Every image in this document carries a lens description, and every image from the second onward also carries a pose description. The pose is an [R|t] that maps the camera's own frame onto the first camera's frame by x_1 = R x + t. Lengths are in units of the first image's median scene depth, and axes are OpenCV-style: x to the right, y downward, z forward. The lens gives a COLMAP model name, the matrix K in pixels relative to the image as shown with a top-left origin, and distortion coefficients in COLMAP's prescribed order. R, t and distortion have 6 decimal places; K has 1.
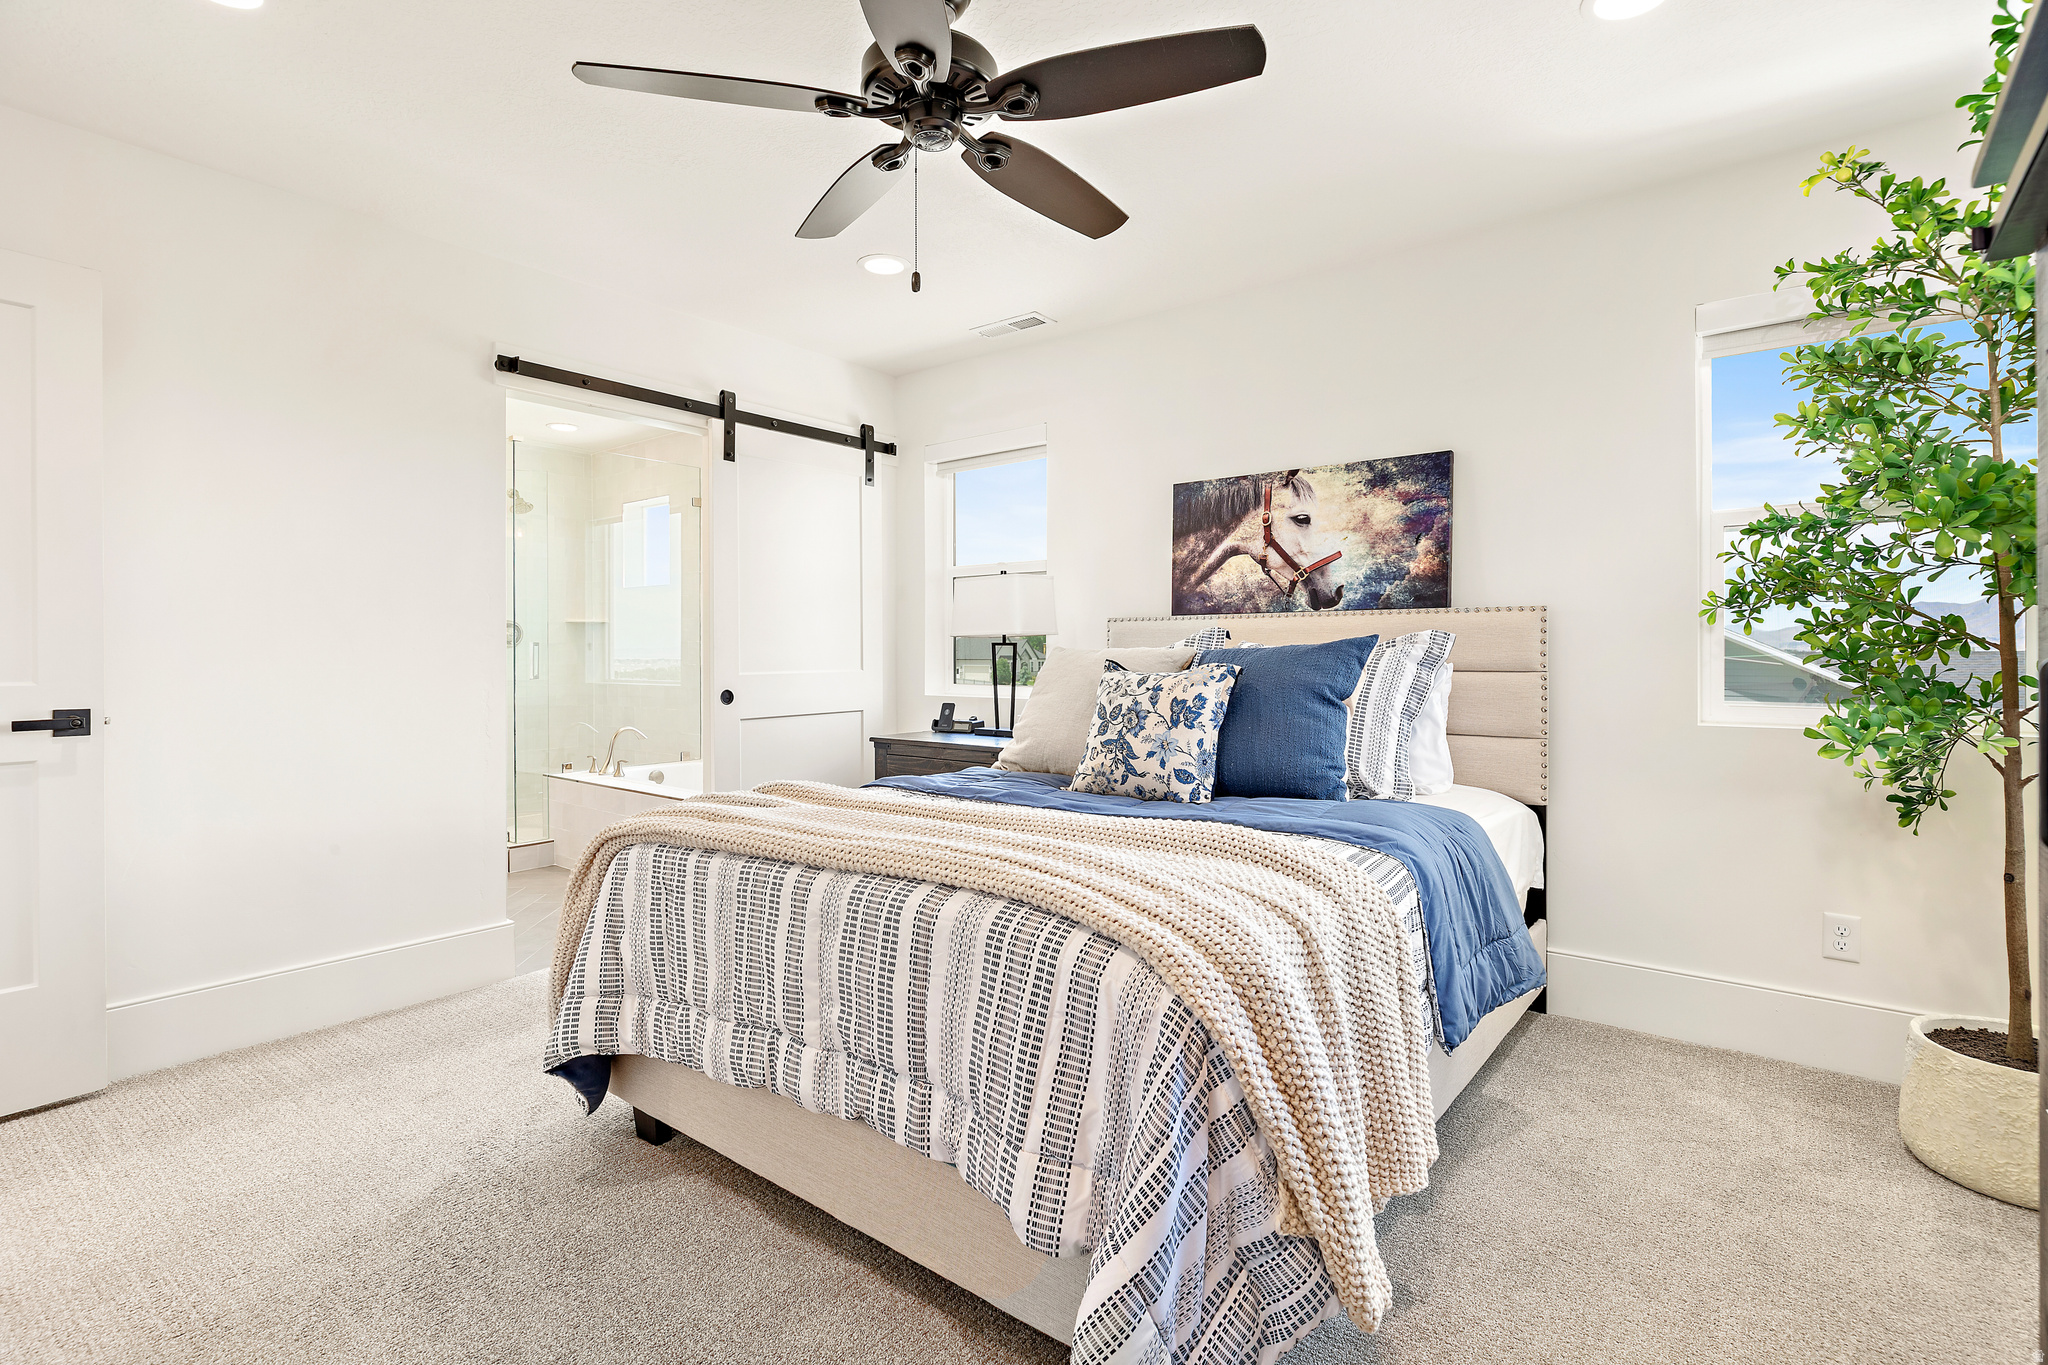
lens RADIAL K [[965.2, 0, 1025.4], [0, 965.2, 668.6], [0, 0, 1]] dist [-0.003267, -0.000277]
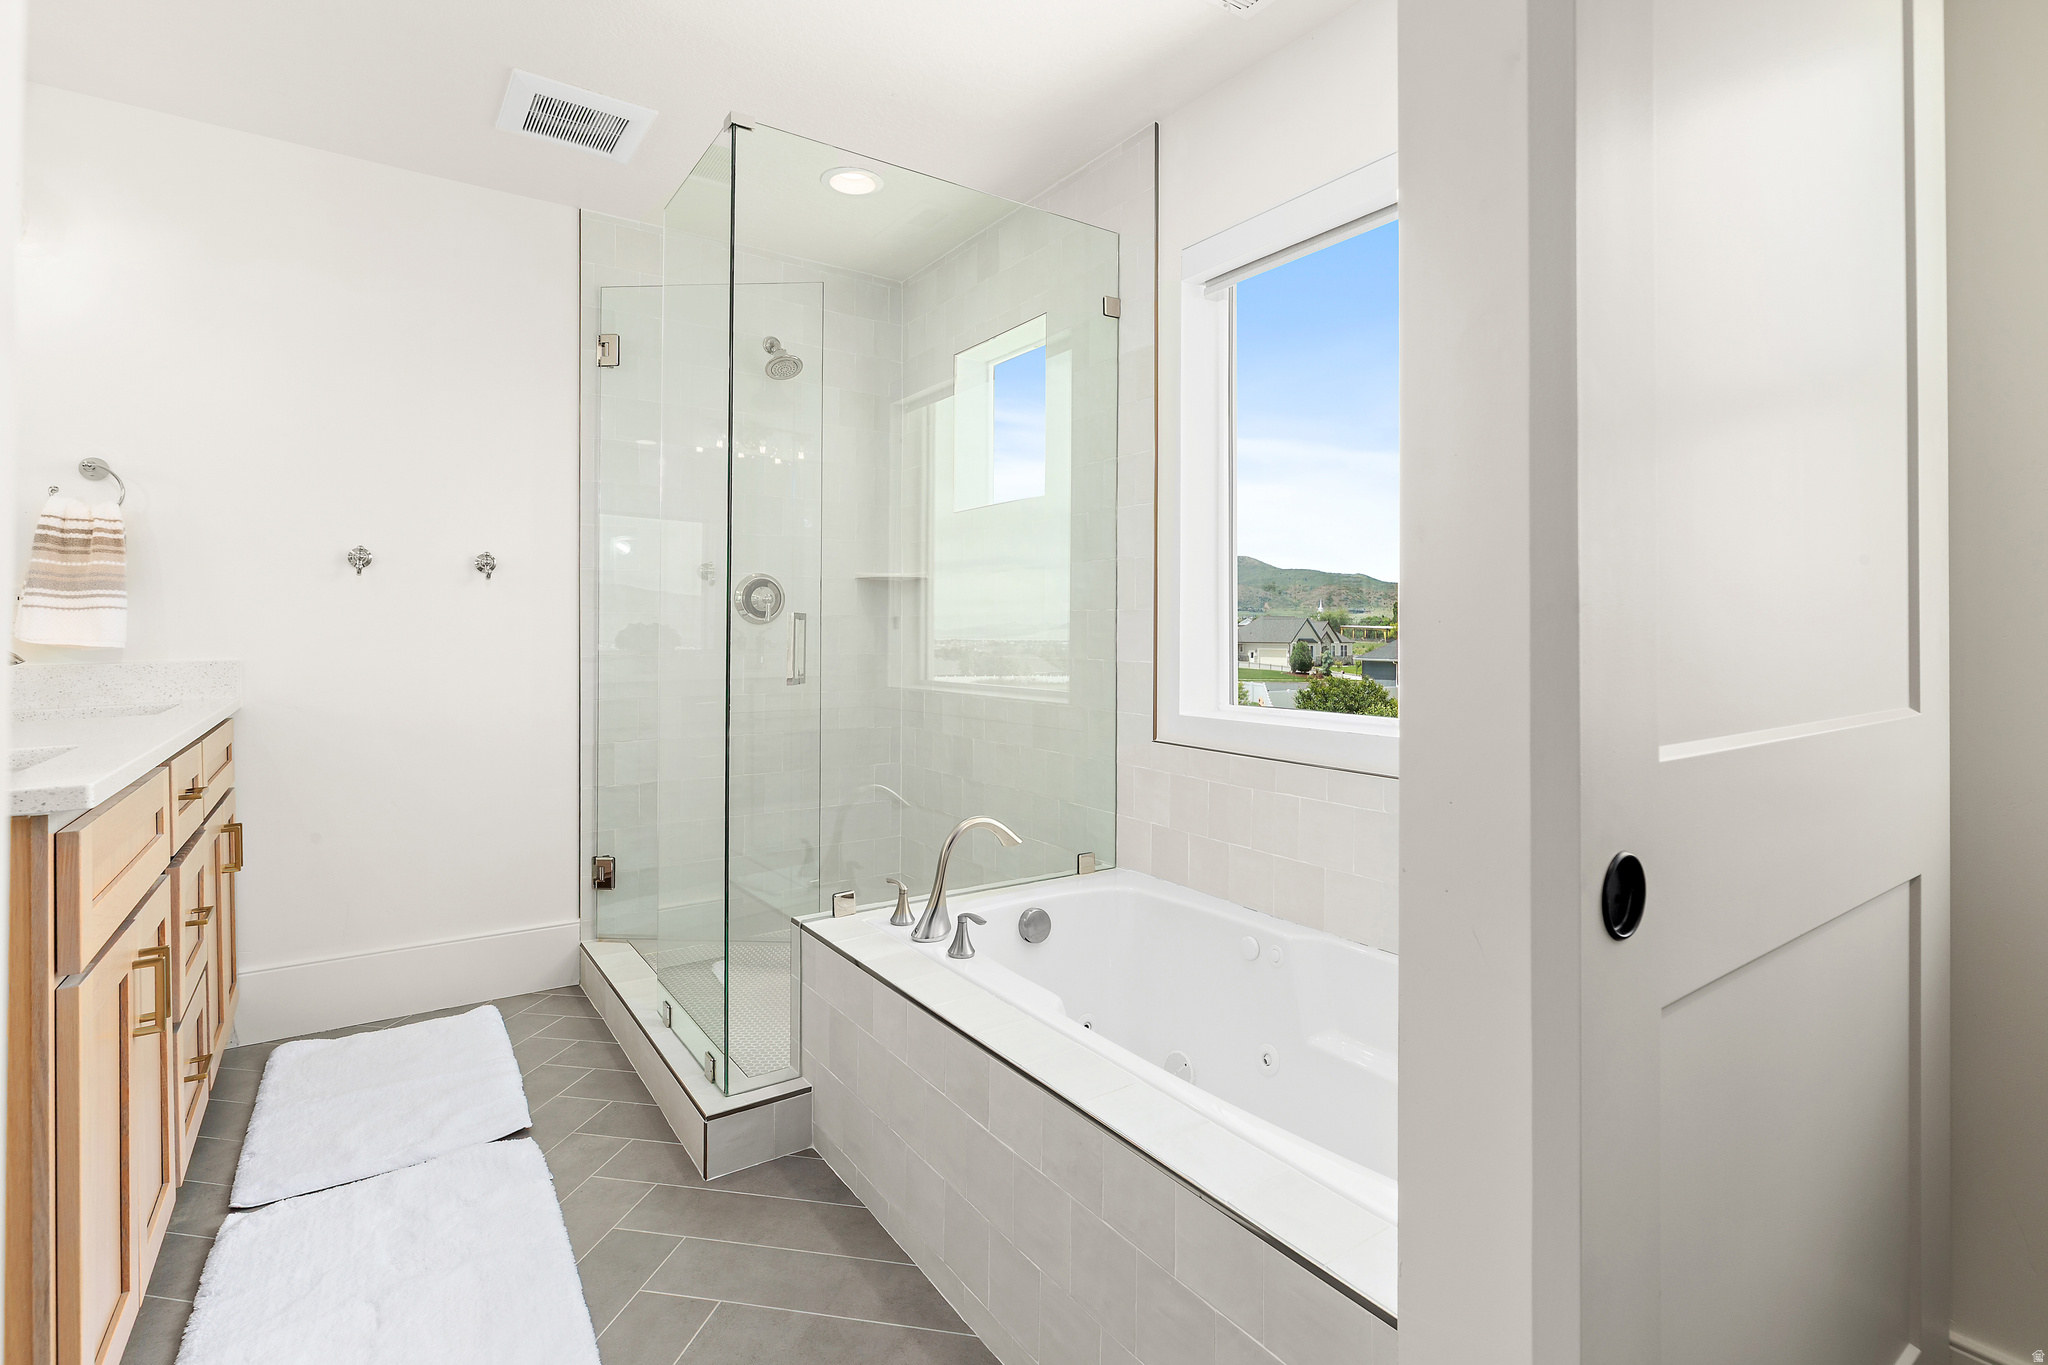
lens RADIAL K [[965.2, 0, 1025.4], [0, 965.2, 668.6], [0, 0, 1]] dist [-0.003267, -0.000277]
pose [[0.956835, 0.018385, -0.290051, -0.220450], [-0.013024, 0.999707, 0.020403, -0.008538], [0.290341, -0.015745, 0.956794, 0.494836]]
